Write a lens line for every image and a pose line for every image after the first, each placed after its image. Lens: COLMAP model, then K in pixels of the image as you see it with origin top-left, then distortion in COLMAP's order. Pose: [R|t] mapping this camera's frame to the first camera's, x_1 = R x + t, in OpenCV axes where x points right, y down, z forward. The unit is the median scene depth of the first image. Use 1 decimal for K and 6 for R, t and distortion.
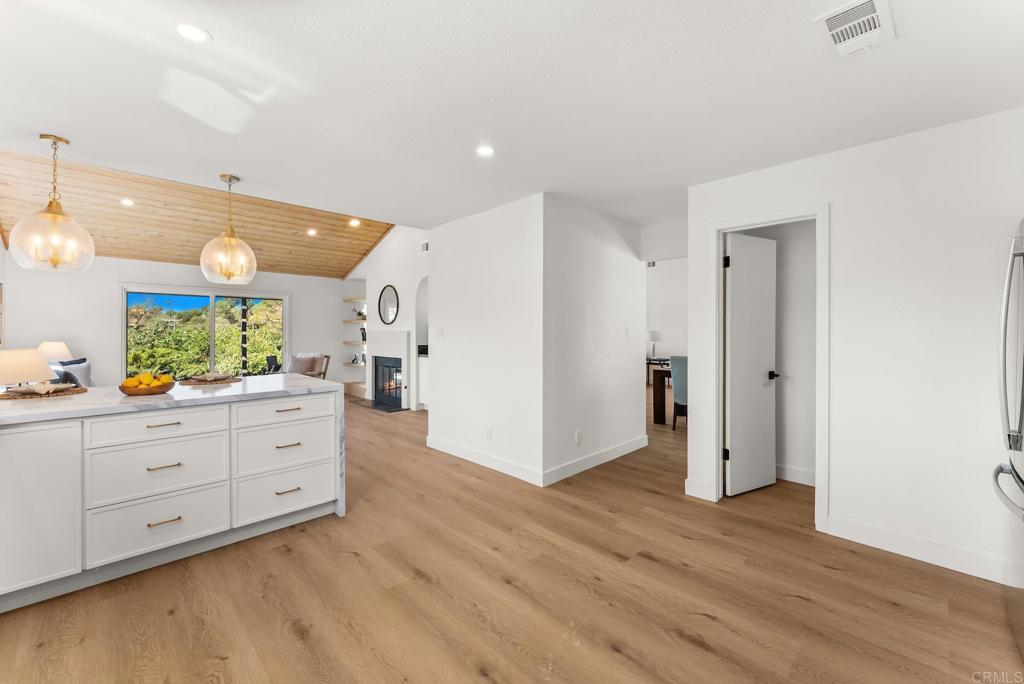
lens RADIAL K [[416.5, 0, 513.5], [0, 416.5, 329.5], [0, 0, 1]] dist [-0.002617, 0.000487]
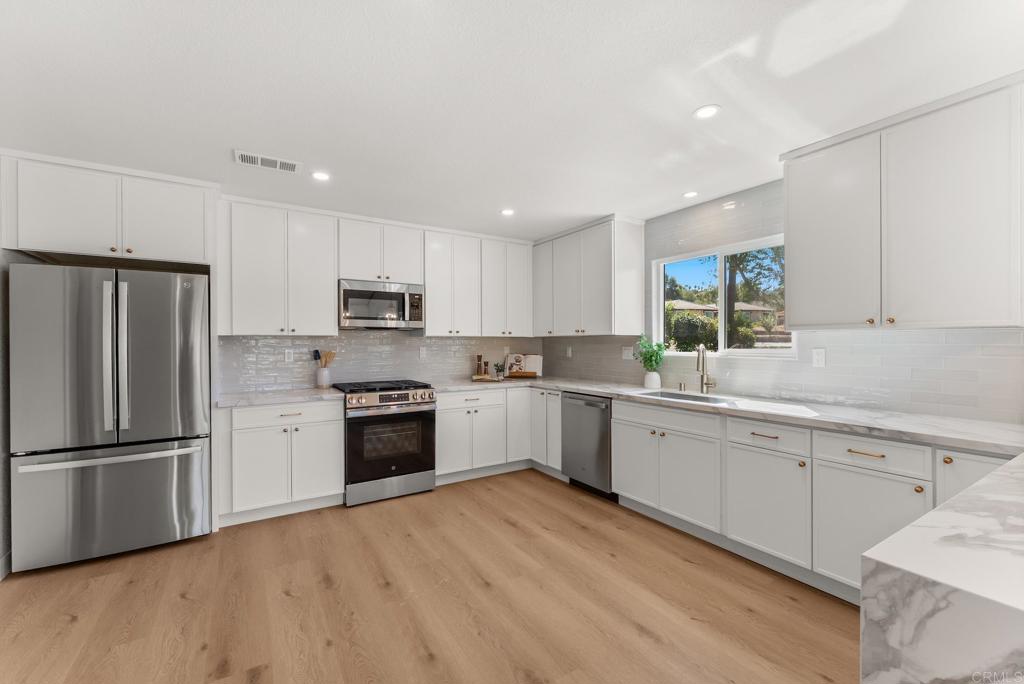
lens RADIAL K [[416.5, 0, 508.0], [0, 416.5, 343.1], [0, 0, 1]] dist [-0.002617, 0.000487]
pose [[-0.975712, 0.002191, 0.219046, -0.110499], [0.001020, 0.999985, -0.005462, 0.000223], [-0.219055, -0.005106, -0.975699, 0.577773]]
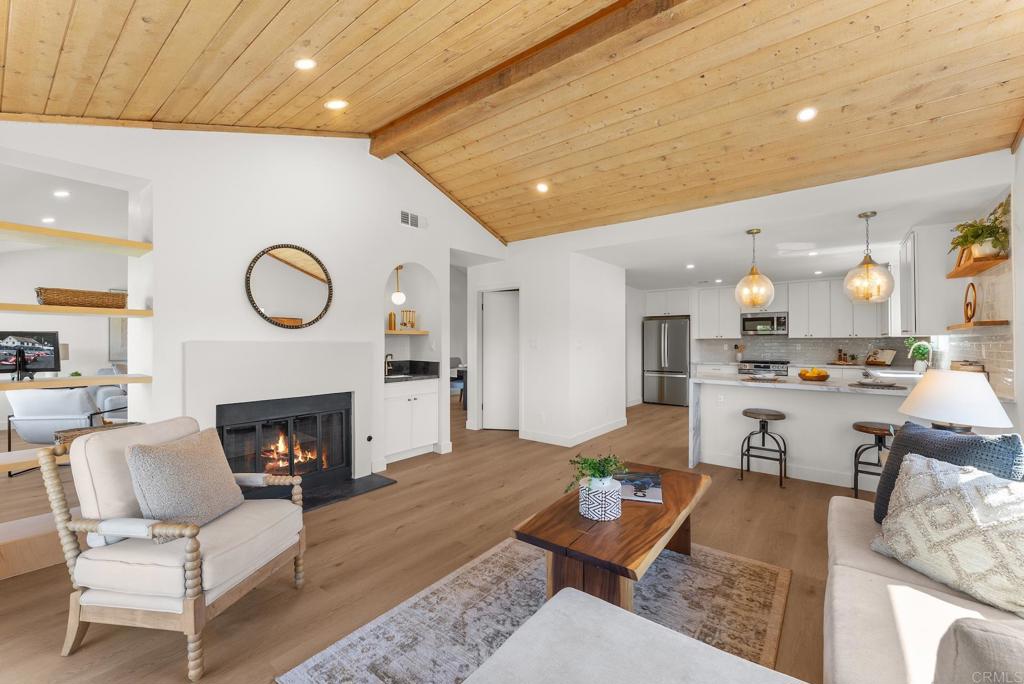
lens RADIAL K [[416.5, 0, 510.9], [0, 416.5, 336.3], [0, 0, 1]] dist [-0.002617, 0.000487]
pose [[-0.120742, 0.014679, 0.992575, -0.911496], [-0.004414, 0.999873, -0.015324, 0.003170], [-0.992674, -0.006232, -0.120662, 0.921000]]
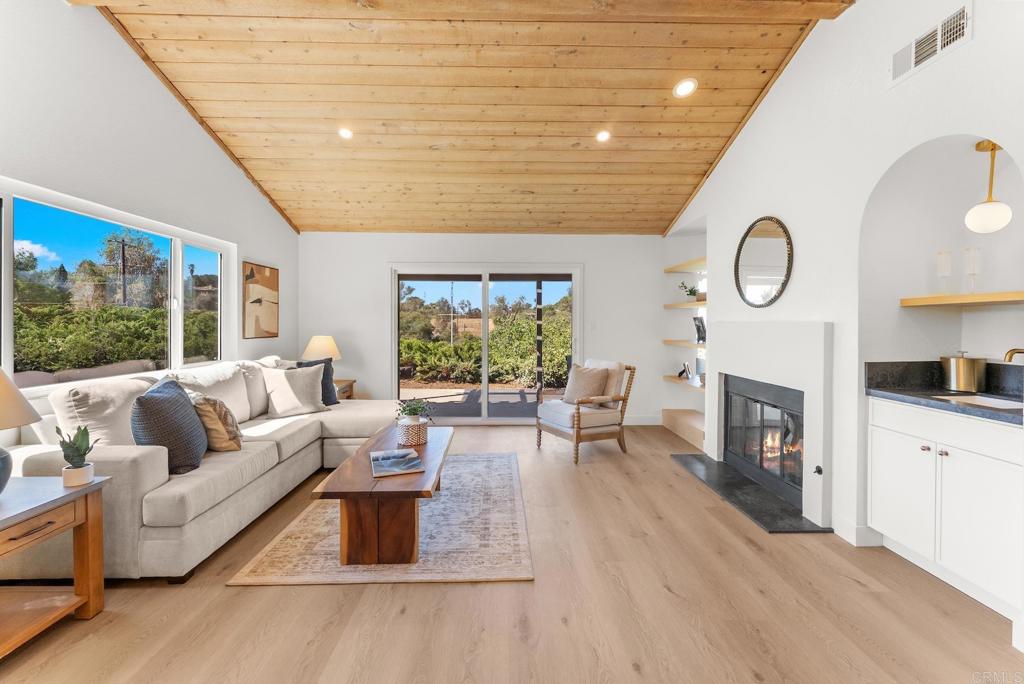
lens RADIAL K [[416.5, 0, 508.3], [0, 416.5, 332.0], [0, 0, 1]] dist [-0.002617, 0.000487]
pose [[0.724227, 0.014797, -0.689403, -0.214592], [0.003328, 0.999683, 0.024952, 0.002317], [0.689553, -0.020365, 0.723949, 0.559791]]
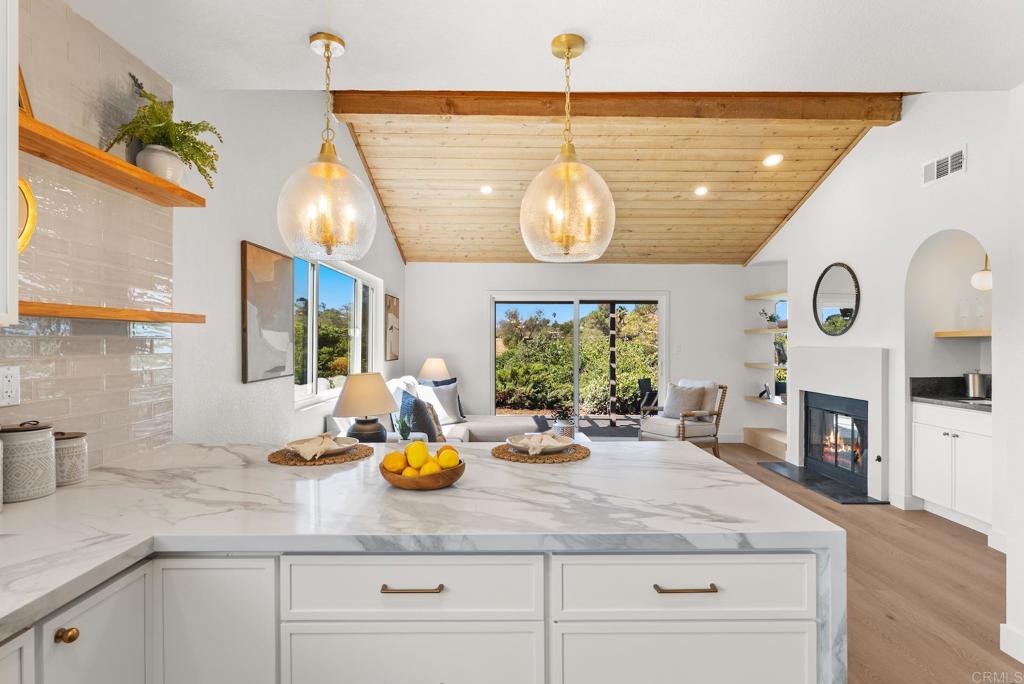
lens RADIAL K [[527.6, 0, 513.5], [0, 527.6, 348.1], [0, 0, 1]] dist [0.000982, -0.000547]
pose [[0.718000, 0.006637, -0.696011, -0.137711], [0.002608, 0.999922, 0.012226, -0.006149], [0.696038, -0.010594, 0.717927, 0.237639]]
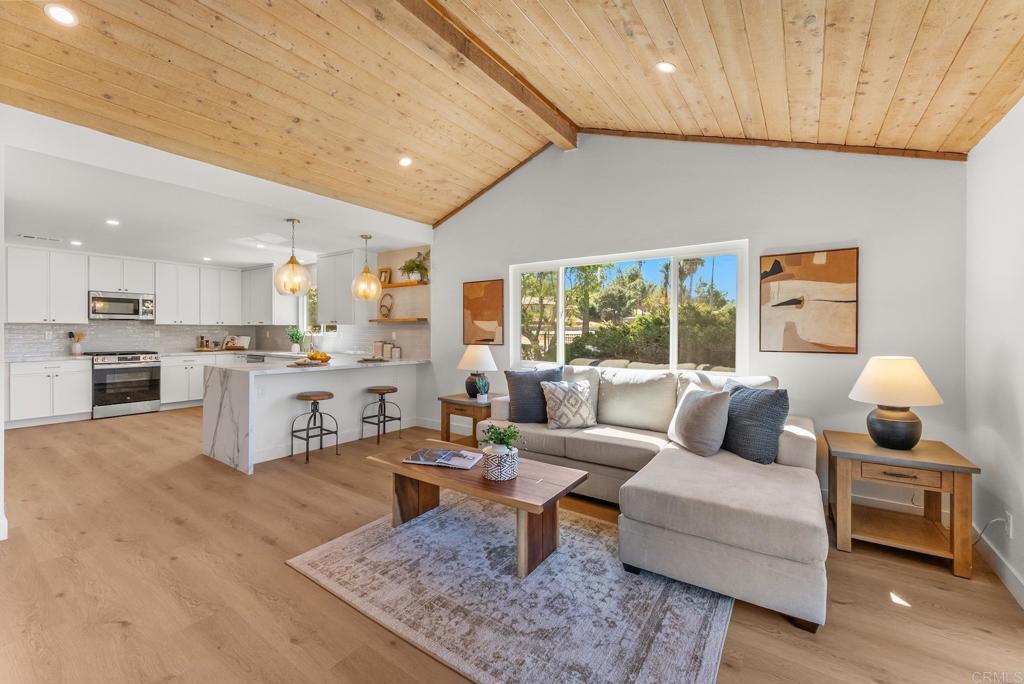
lens RADIAL K [[416.5, 0, 515.6], [0, 416.5, 331.2], [0, 0, 1]] dist [-0.002617, 0.000487]
pose [[-0.983112, -0.002725, -0.182985, -0.545896], [-0.002357, 0.999995, -0.002228, 0.004180], [0.182990, -0.001759, -0.983113, 1.185447]]
